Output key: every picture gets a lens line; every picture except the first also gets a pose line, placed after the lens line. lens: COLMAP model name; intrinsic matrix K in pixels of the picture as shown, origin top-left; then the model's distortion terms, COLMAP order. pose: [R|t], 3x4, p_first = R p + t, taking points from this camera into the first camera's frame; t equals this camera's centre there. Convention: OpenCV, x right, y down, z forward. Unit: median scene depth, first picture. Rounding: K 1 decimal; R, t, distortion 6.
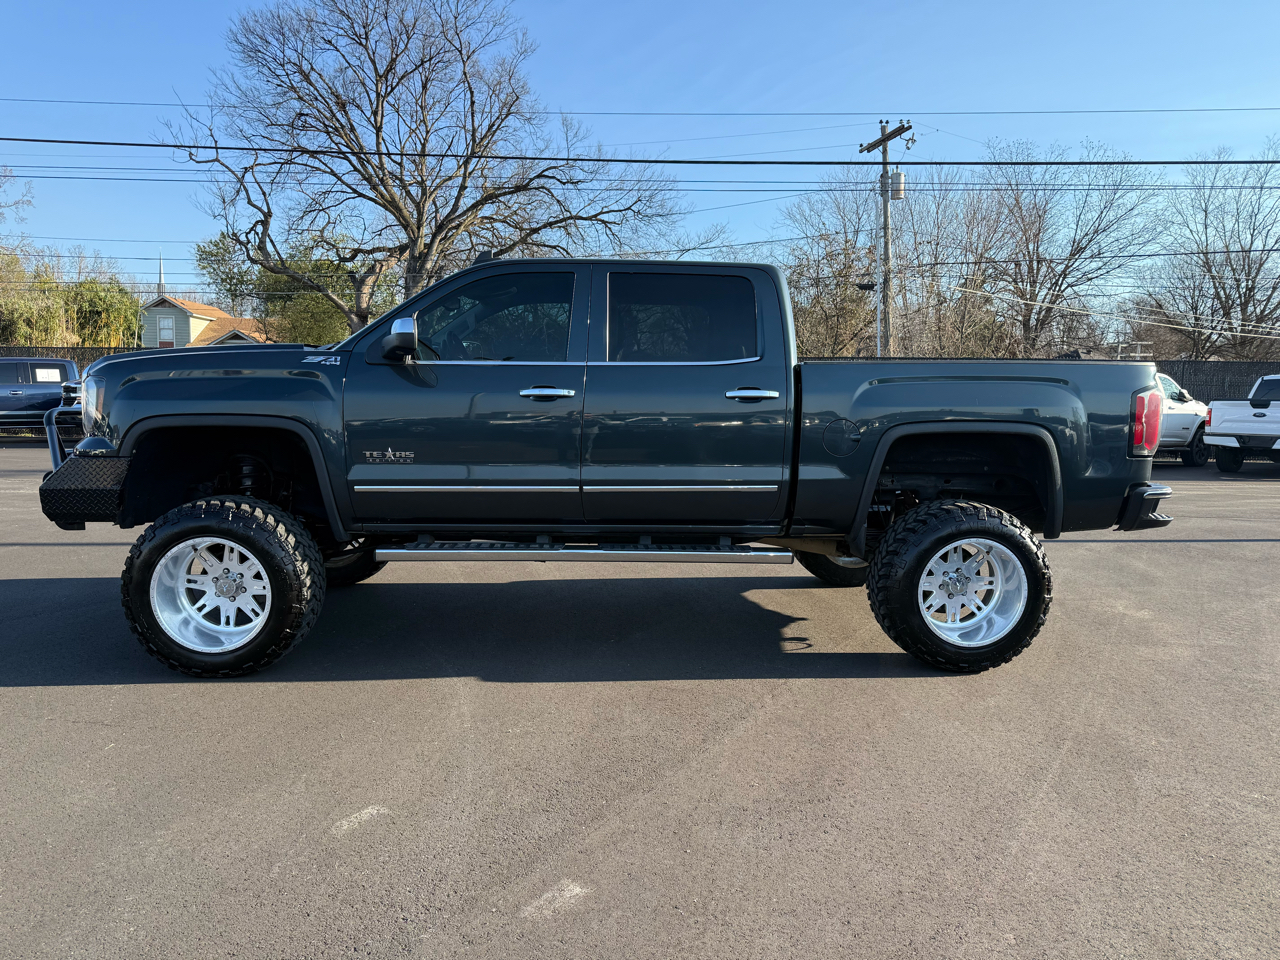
lens RADIAL K [[898.0, 0, 640.0], [0, 898.0, 480.0], [0, 0, 1]] dist [0.130783, -0.205306]
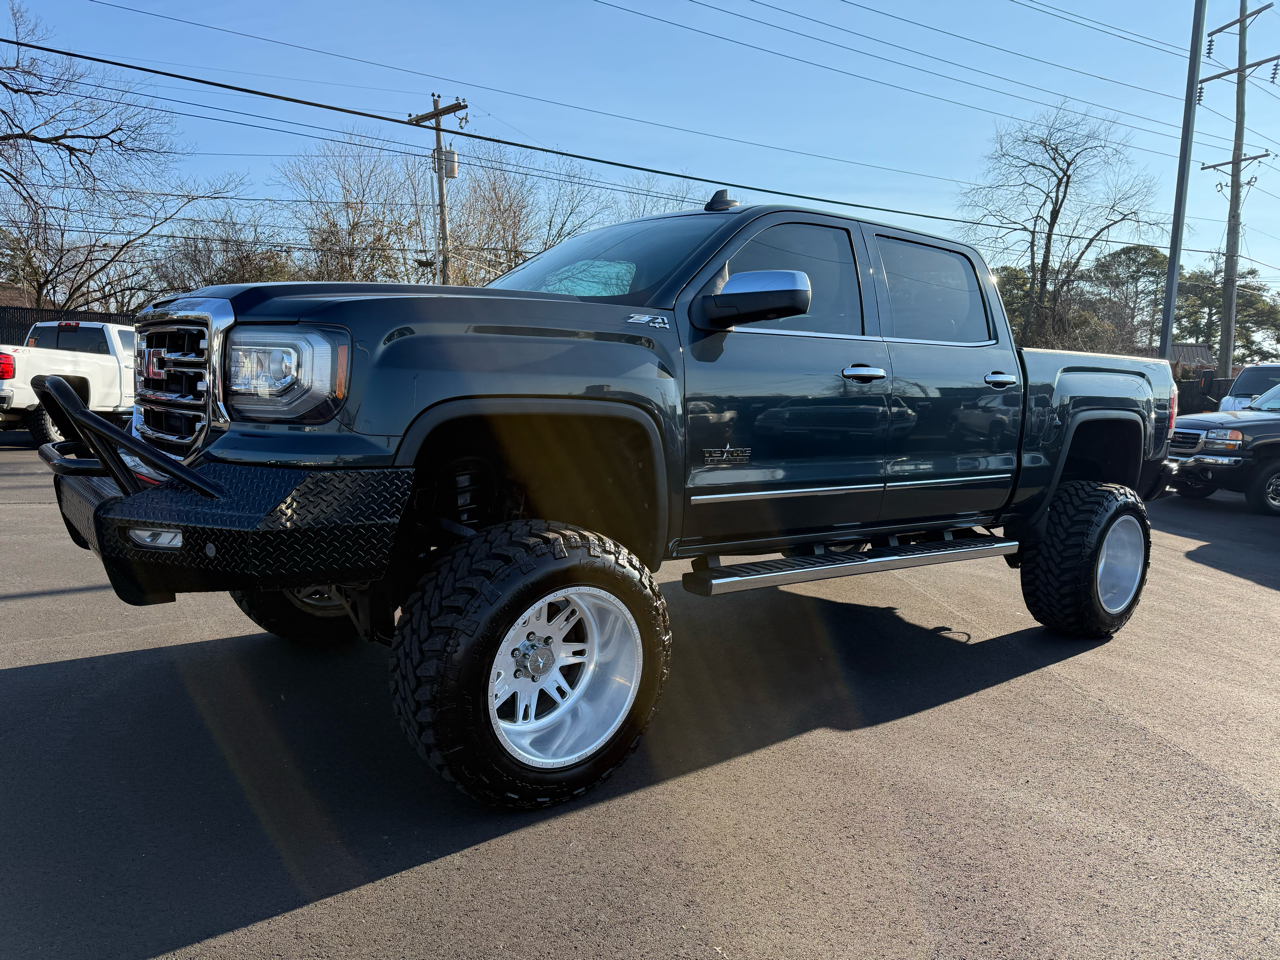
lens RADIAL K [[911.6, 0, 640.6], [0, 911.6, 478.7], [0, 0, 1]] dist [0.024013, -0.025986]
pose [[0.824516, -0.040256, 0.564405, -0.100804], [0.029108, 0.999163, 0.028743, -0.003984], [-0.565089, -0.007270, 0.824998, 0.056550]]
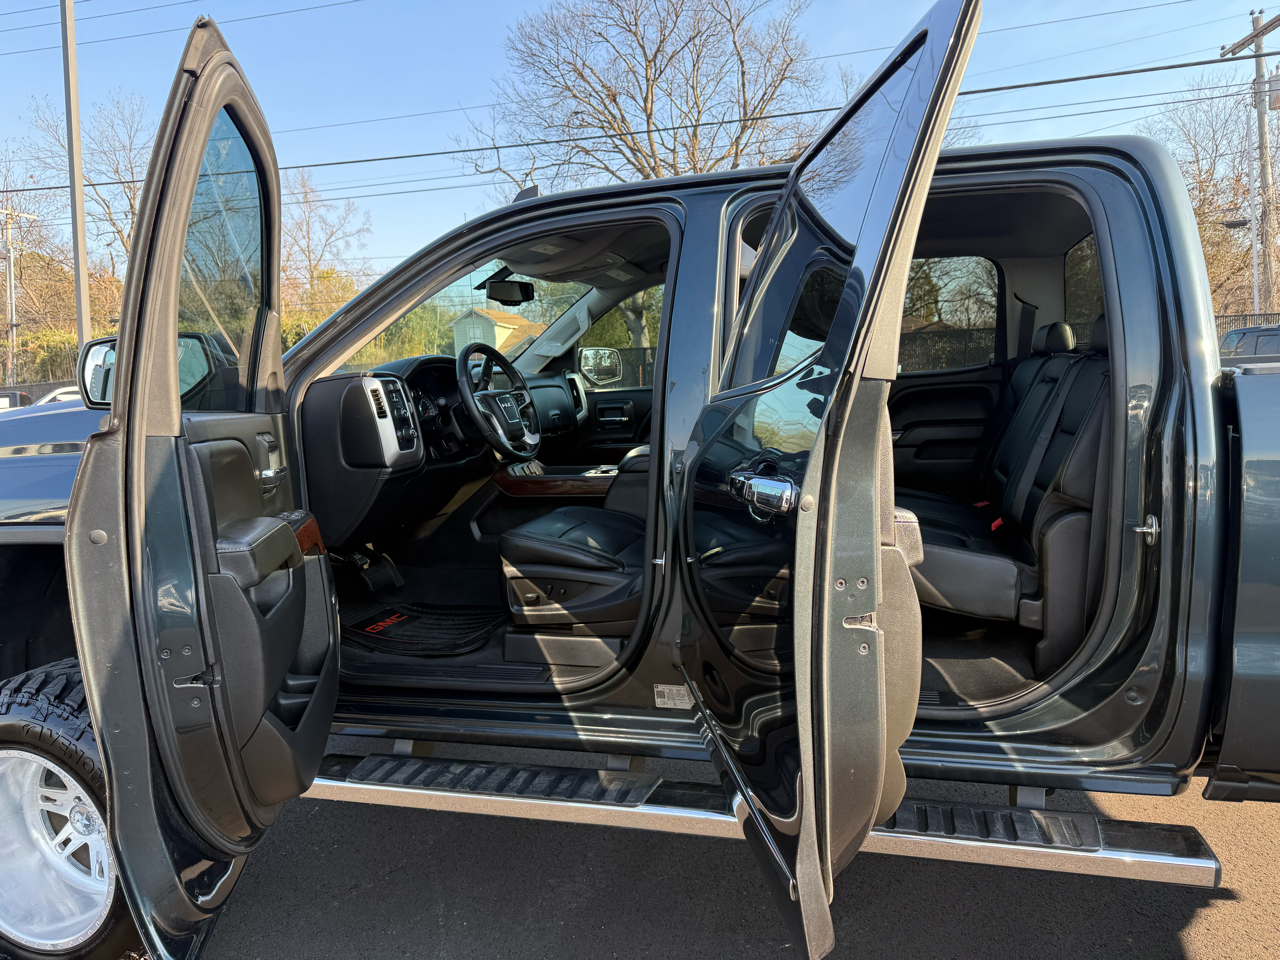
lens RADIAL K [[910.5, 0, 643.5], [0, 910.5, 477.5], [0, 0, 1]] dist [0.001717, -0.005974]
pose [[0.948662, -0.015230, -0.315925, 0.008045], [0.020252, 0.999715, 0.012621, -0.012655], [0.315643, -0.018371, 0.948700, 0.076937]]
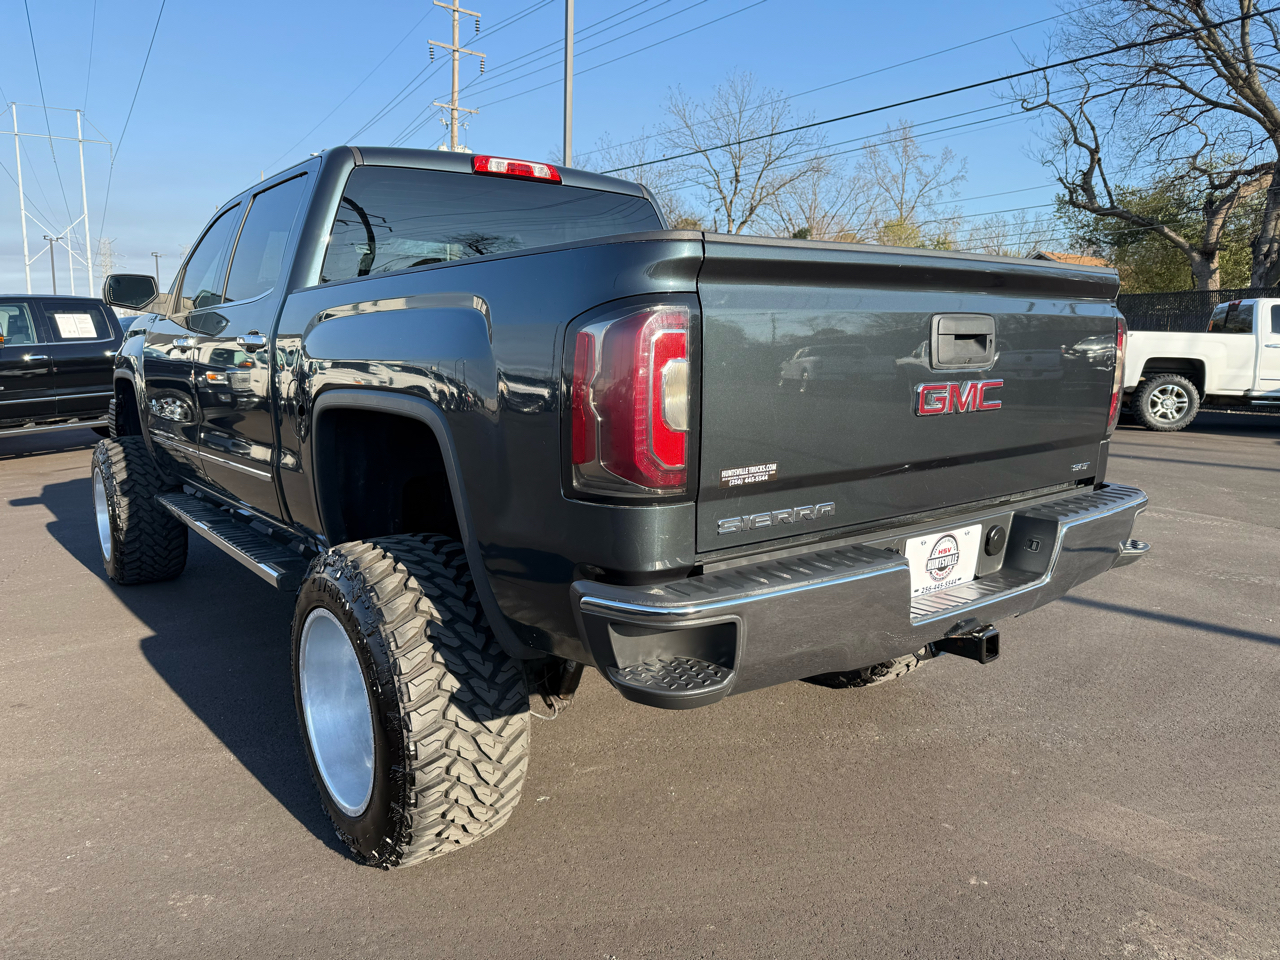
lens RADIAL K [[913.0, 0, 640.0], [0, 913.0, 480.0], [0, 0, 1]] dist [0.021933, -0.024182]
pose [[0.562090, 0.105314, -0.820344, 0.121676], [-0.067389, 0.994394, 0.081484, -0.008965], [0.824326, 0.009481, 0.566035, 0.115088]]
